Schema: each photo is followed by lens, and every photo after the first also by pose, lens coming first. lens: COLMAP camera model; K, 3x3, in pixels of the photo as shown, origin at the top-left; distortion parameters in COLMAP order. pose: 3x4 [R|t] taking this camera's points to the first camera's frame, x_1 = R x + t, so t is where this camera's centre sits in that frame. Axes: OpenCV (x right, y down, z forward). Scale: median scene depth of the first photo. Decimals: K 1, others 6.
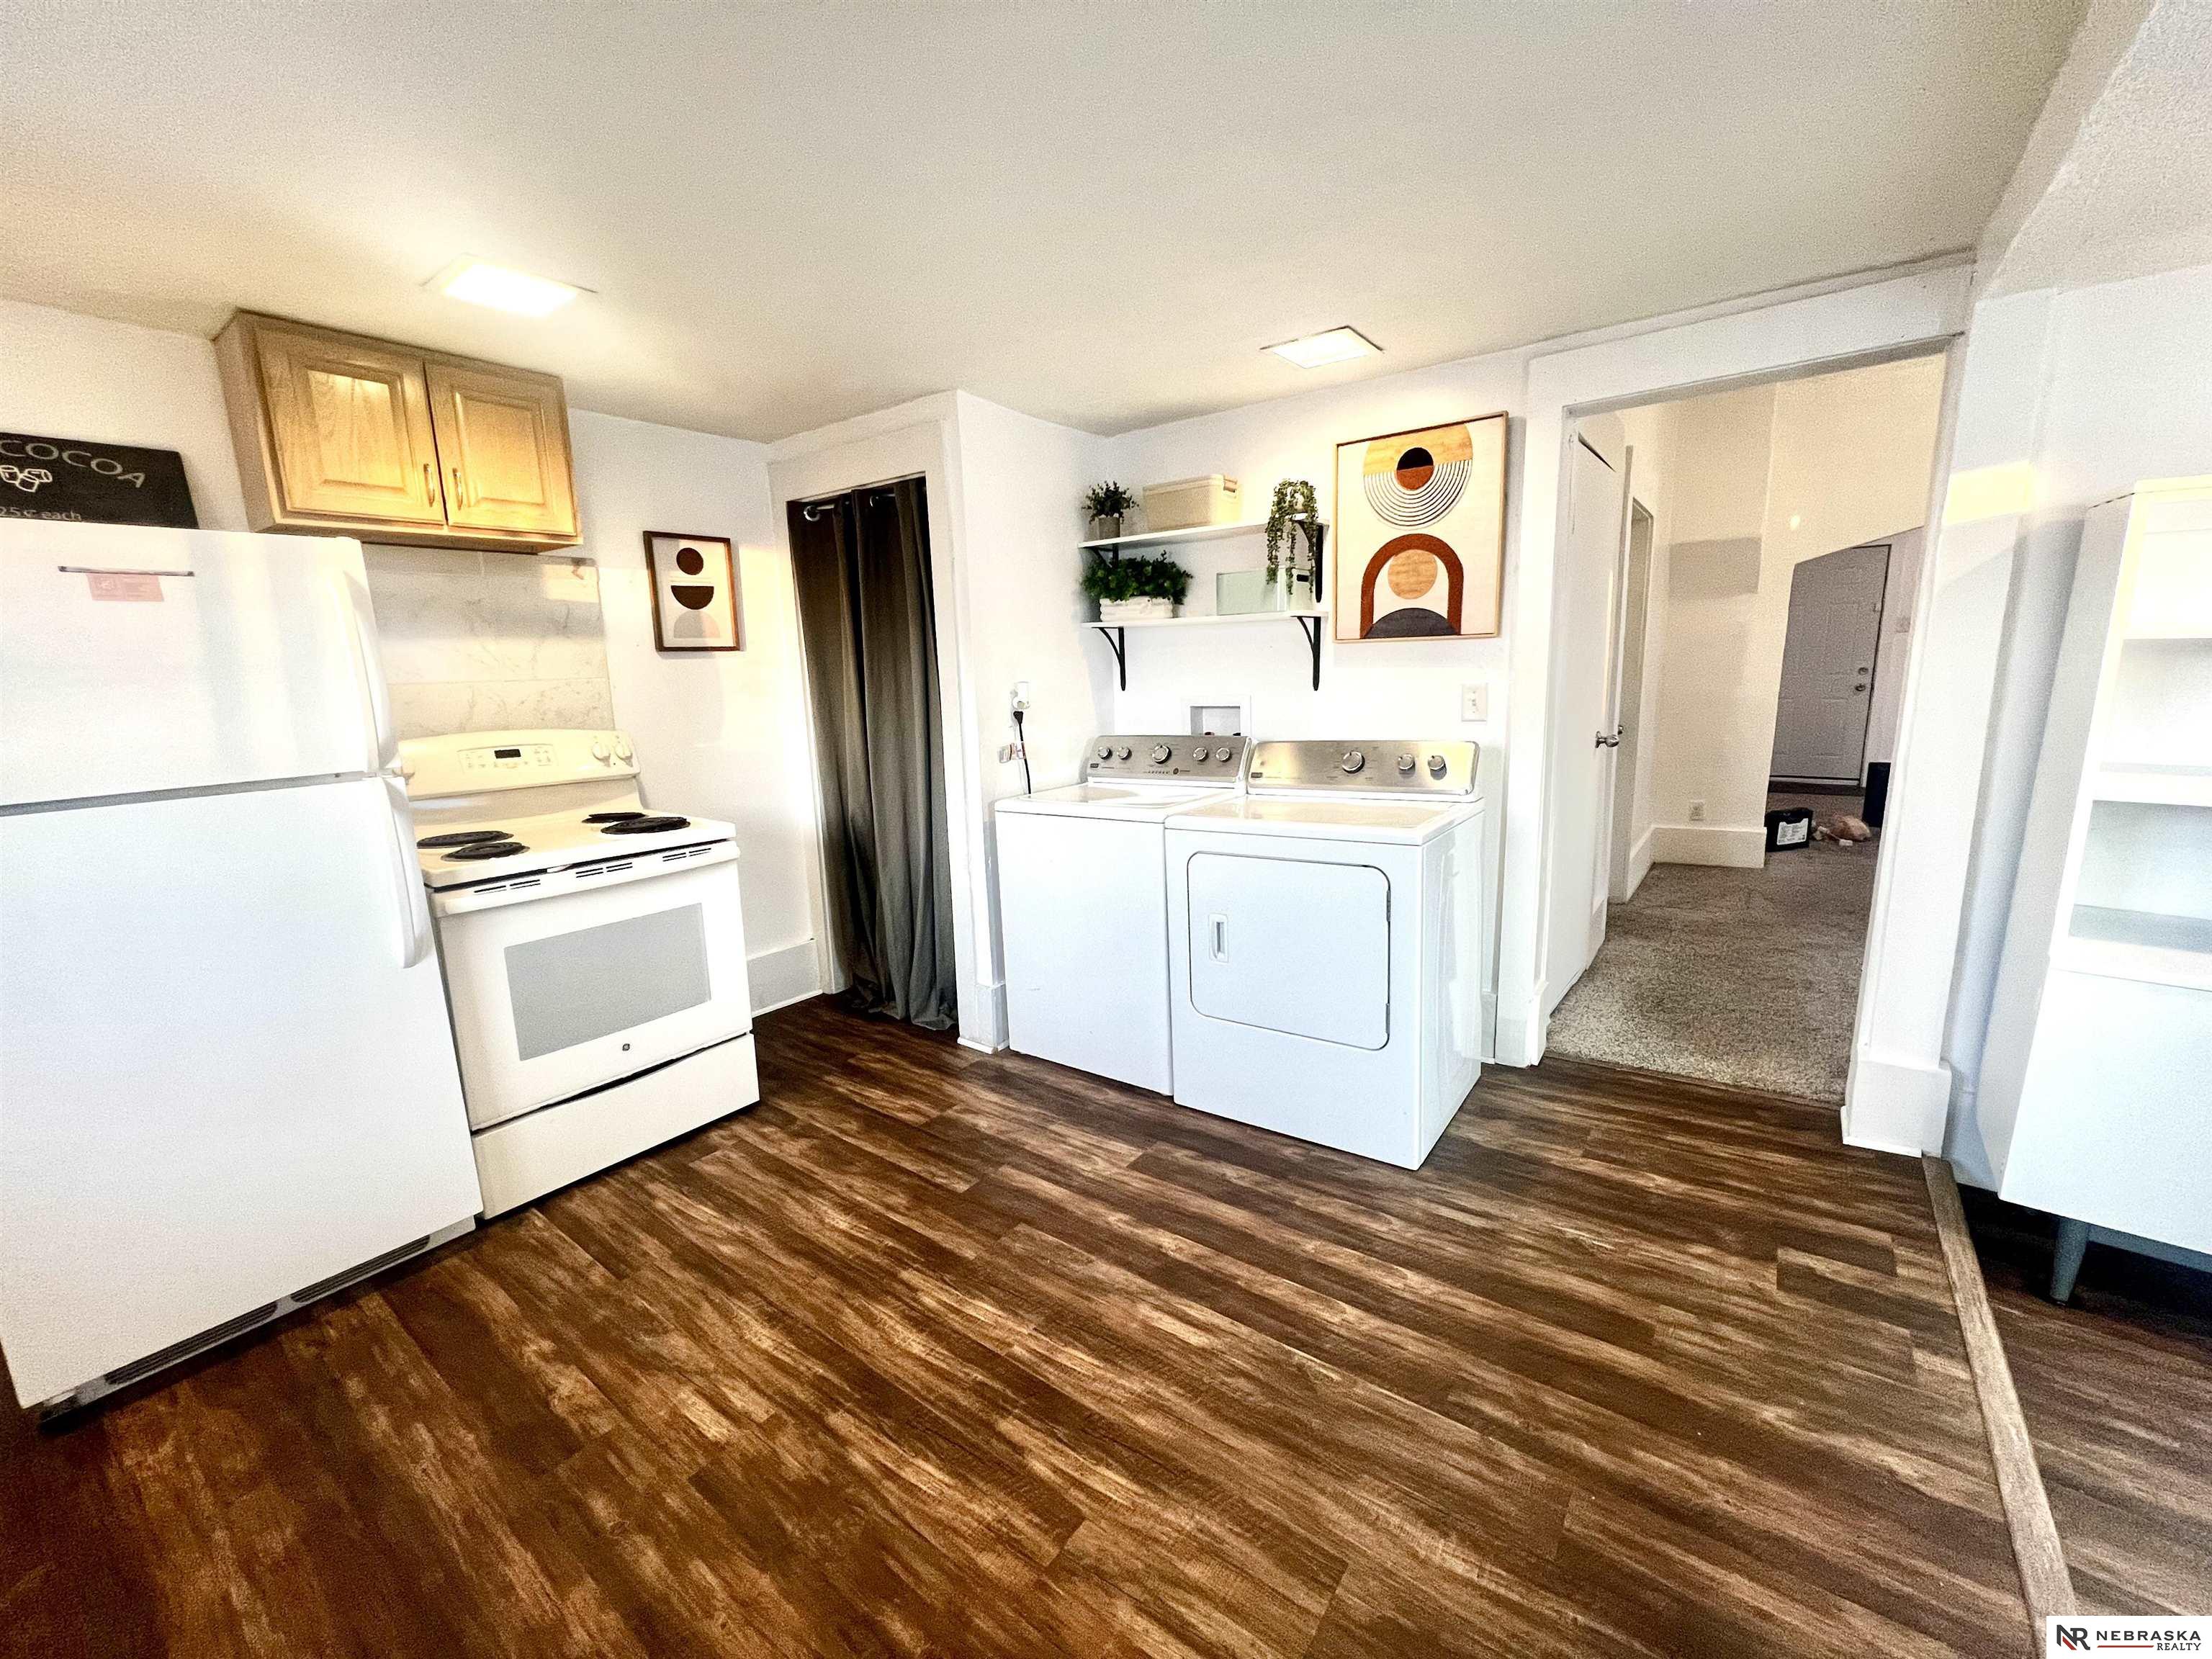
lens RADIAL K [[882.8, 0, 1104.8], [0, 882.8, 827.9], [0, 0, 1]] dist [-0.000739, 0.000052]
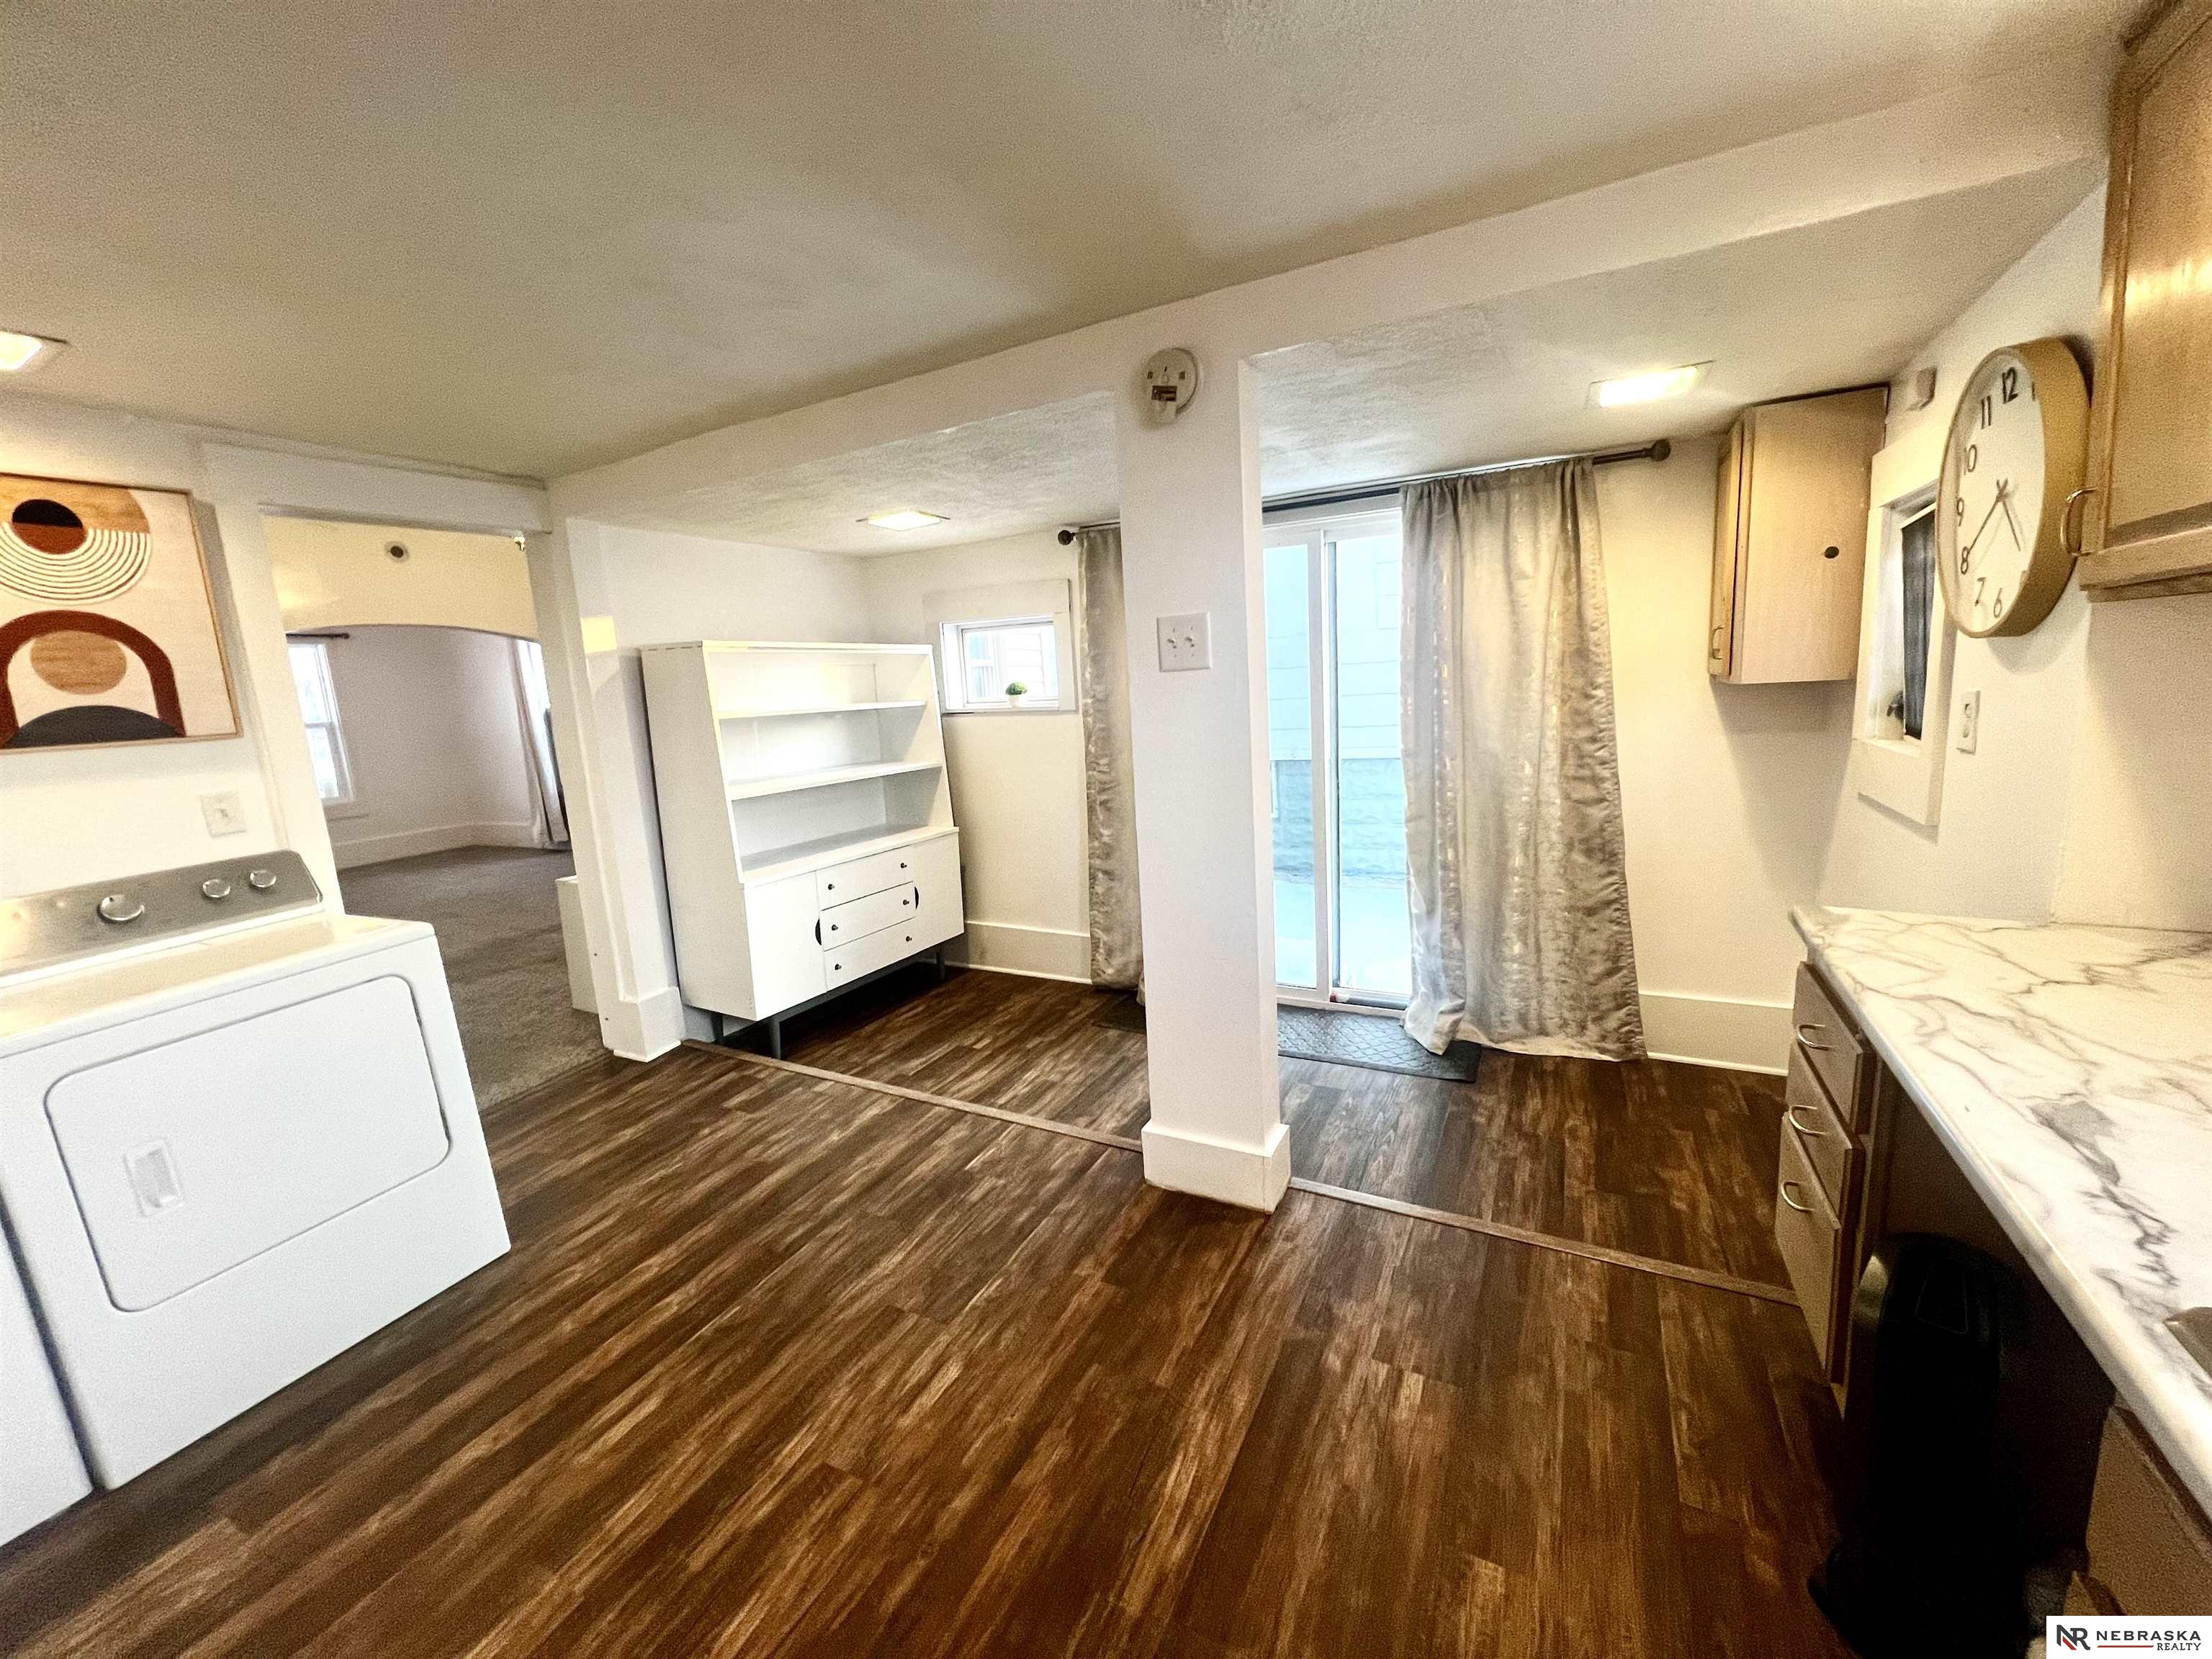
lens RADIAL K [[884.0, 0, 1099.7], [0, 884.0, 825.5], [0, 0, 1]] dist [0.000815, 0.000055]
pose [[-0.158394, -0.120564, 0.979988, -0.797970], [0.251851, 0.954754, 0.158166, -0.073071], [-0.954716, 0.271864, -0.120863, 0.411320]]
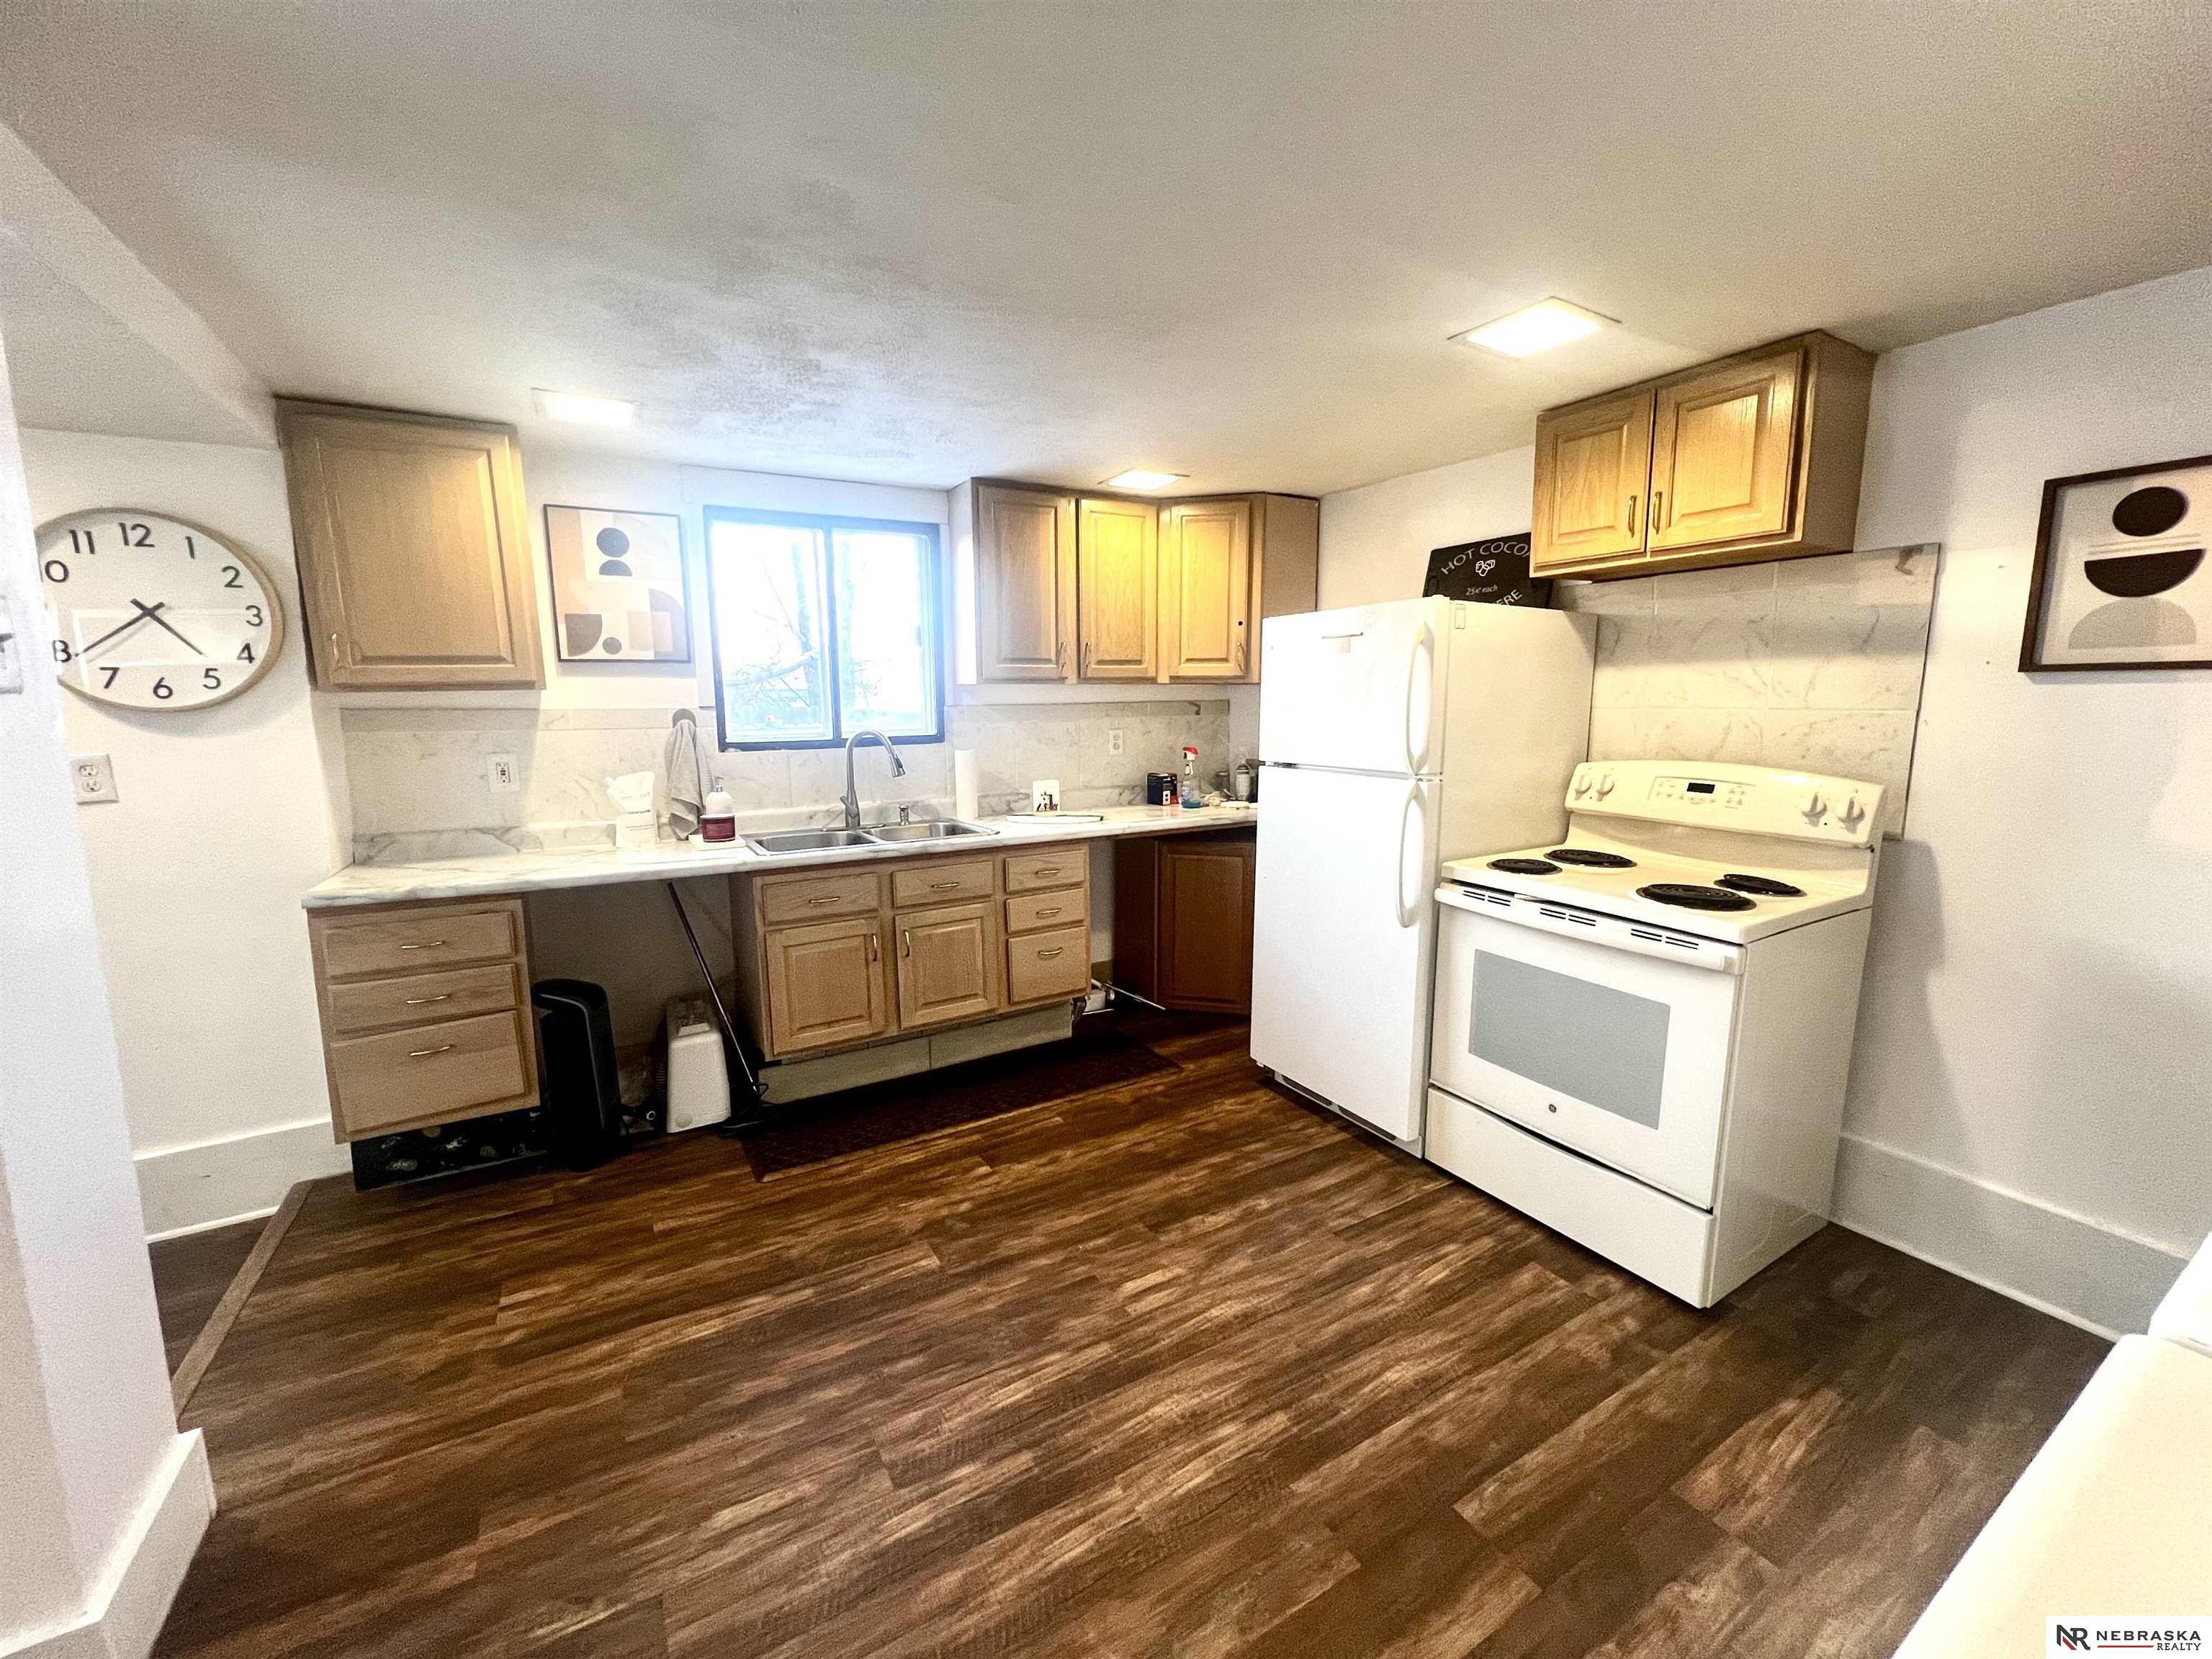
lens RADIAL K [[884.0, 0, 1099.2], [0, 884.0, 827.3], [0, 0, 1]] dist [0.000815, 0.000055]
pose [[-0.381987, 0.165747, -0.909183, 0.538184], [-0.155974, 0.958111, 0.240198, -0.226706], [0.910911, 0.233562, -0.340134, 1.018862]]
